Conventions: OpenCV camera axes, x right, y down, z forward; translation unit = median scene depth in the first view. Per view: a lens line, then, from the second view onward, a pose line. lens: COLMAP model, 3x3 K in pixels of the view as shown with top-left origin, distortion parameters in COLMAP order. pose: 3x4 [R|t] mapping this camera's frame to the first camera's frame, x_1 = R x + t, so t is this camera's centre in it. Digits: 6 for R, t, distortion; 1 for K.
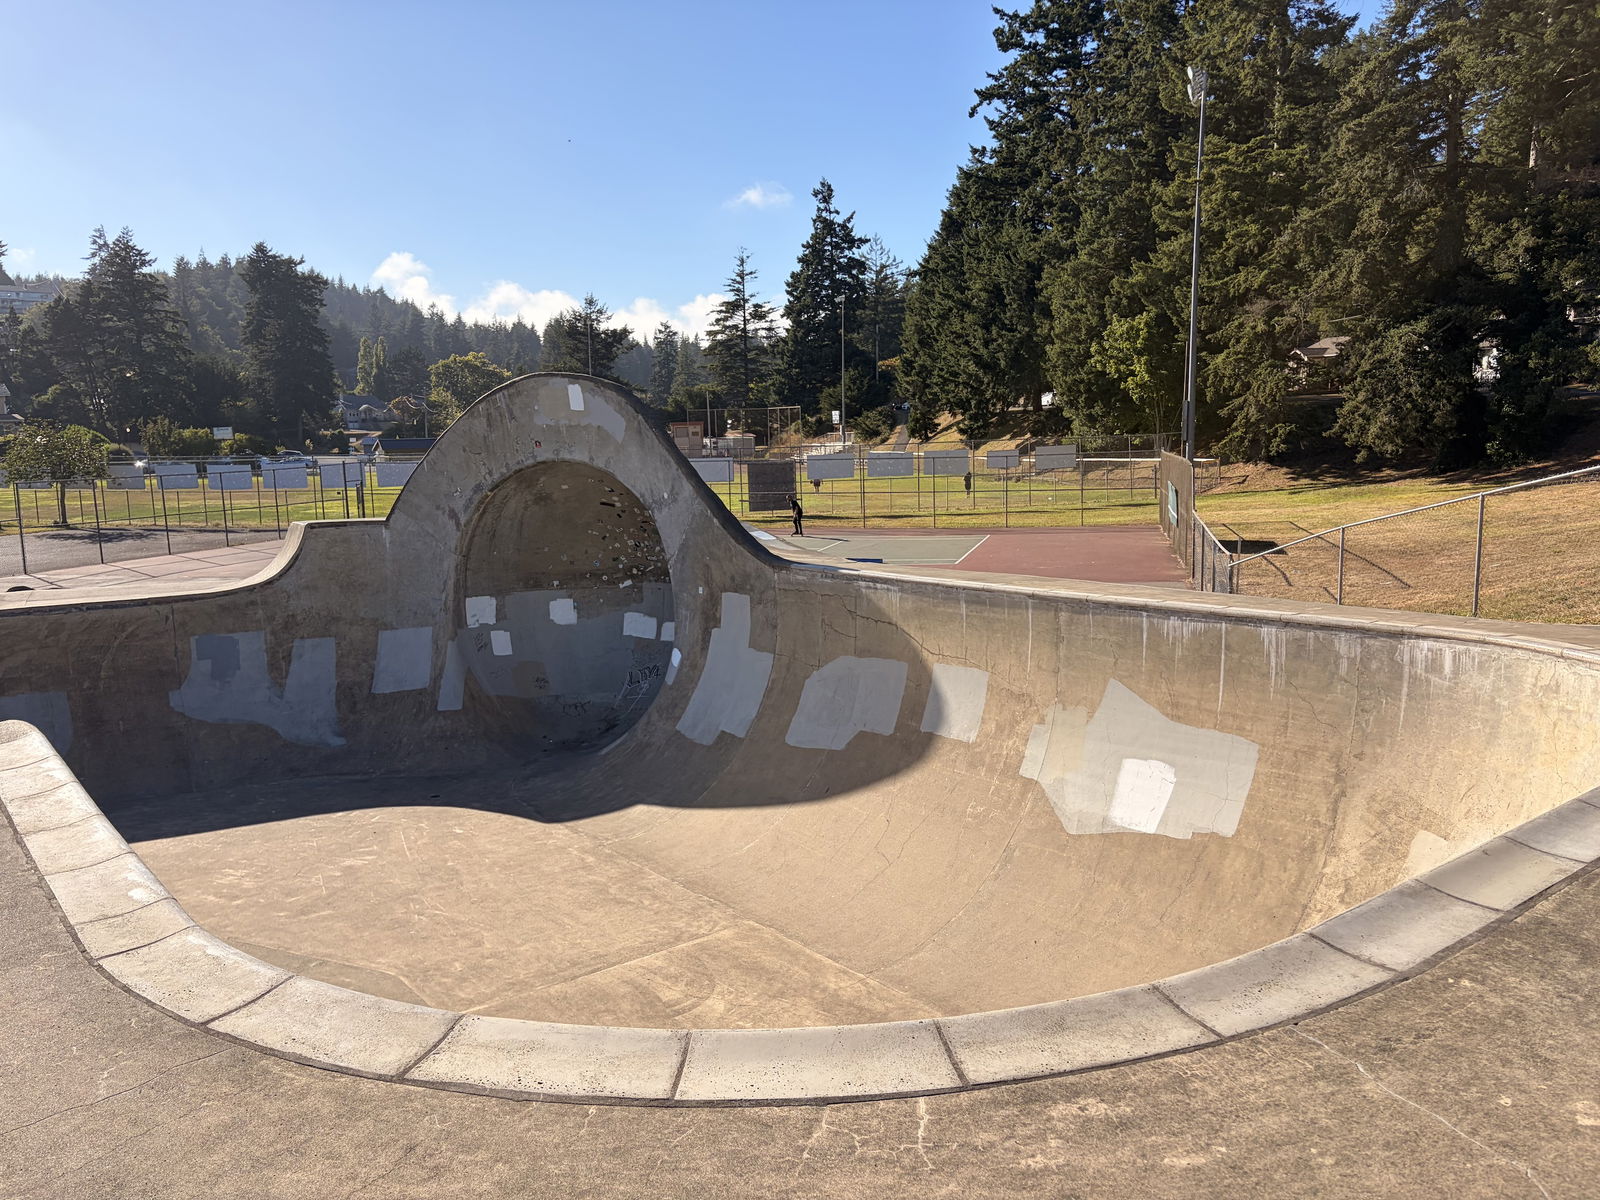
lens RADIAL K [[1192.5, 0, 800.0], [0, 1192.5, 600.0], [0, 0, 1]] dist [0.029562, -0.037935]
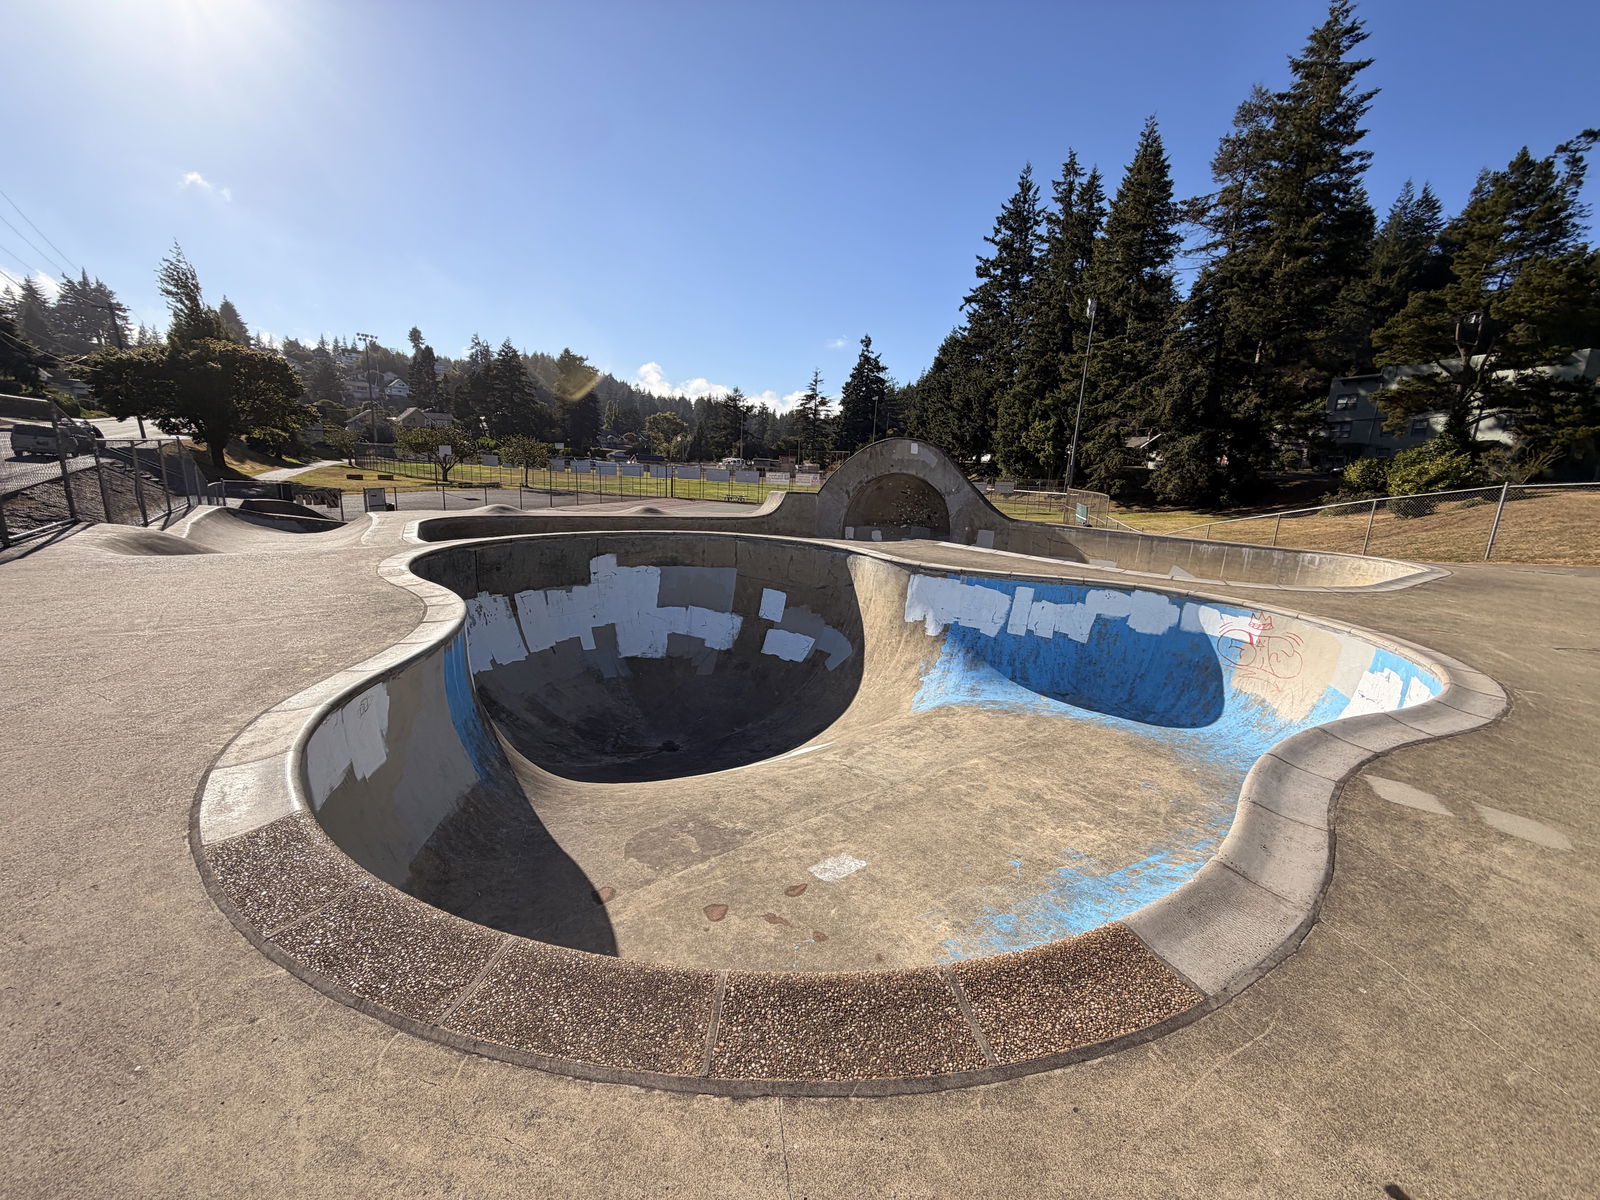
lens RADIAL K [[626.7, 0, 792.3], [0, 626.7, 594.8], [0, 0, 1]] dist [-0.009142, -0.000043]
pose [[0.996840, 0.076011, -0.023091, -0.094663], [-0.074319, 0.994985, 0.066946, 0.016134], [0.028064, -0.065018, 0.997489, -0.080803]]
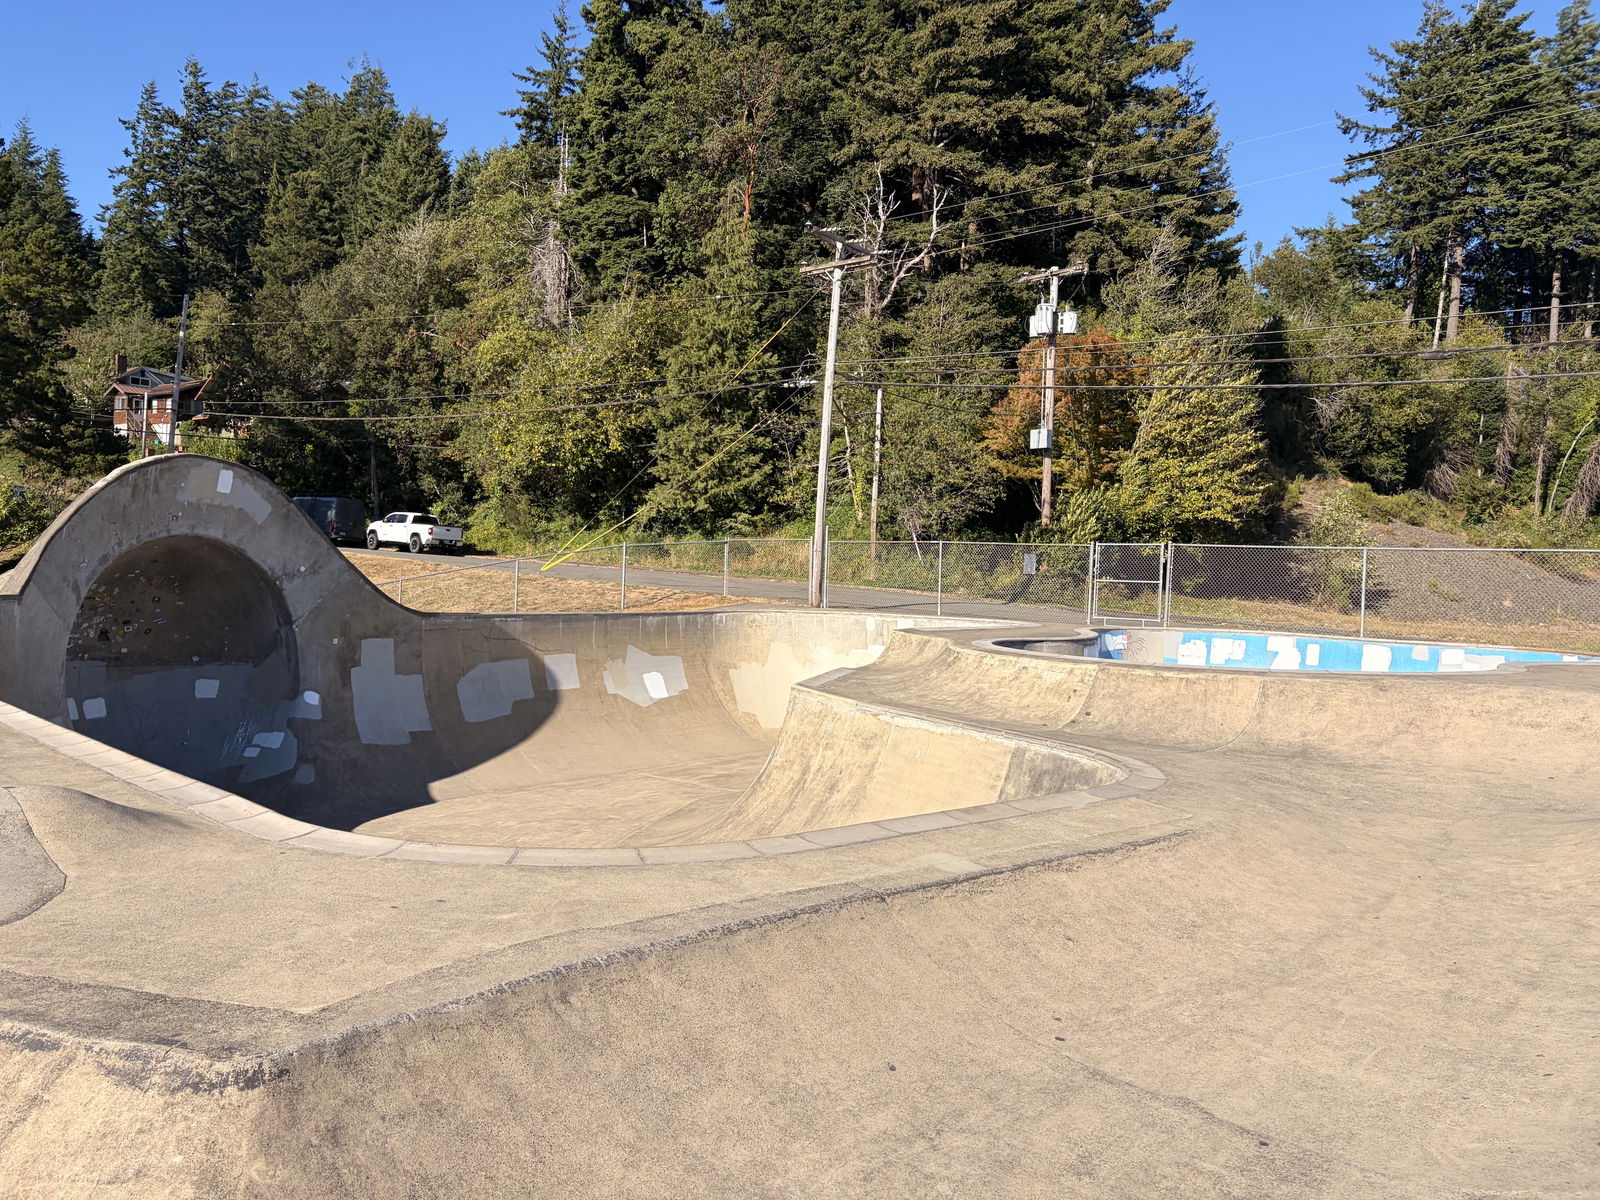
lens RADIAL K [[1240.8, 0, 800.0], [0, 1240.8, 600.0], [0, 0, 1]] dist [0.000378, -0.005500]
pose [[-0.180428, 0.000948, 0.983588, -0.349048], [0.110127, 0.993731, 0.019243, -0.005335], [-0.977404, 0.111792, -0.179401, 0.169916]]
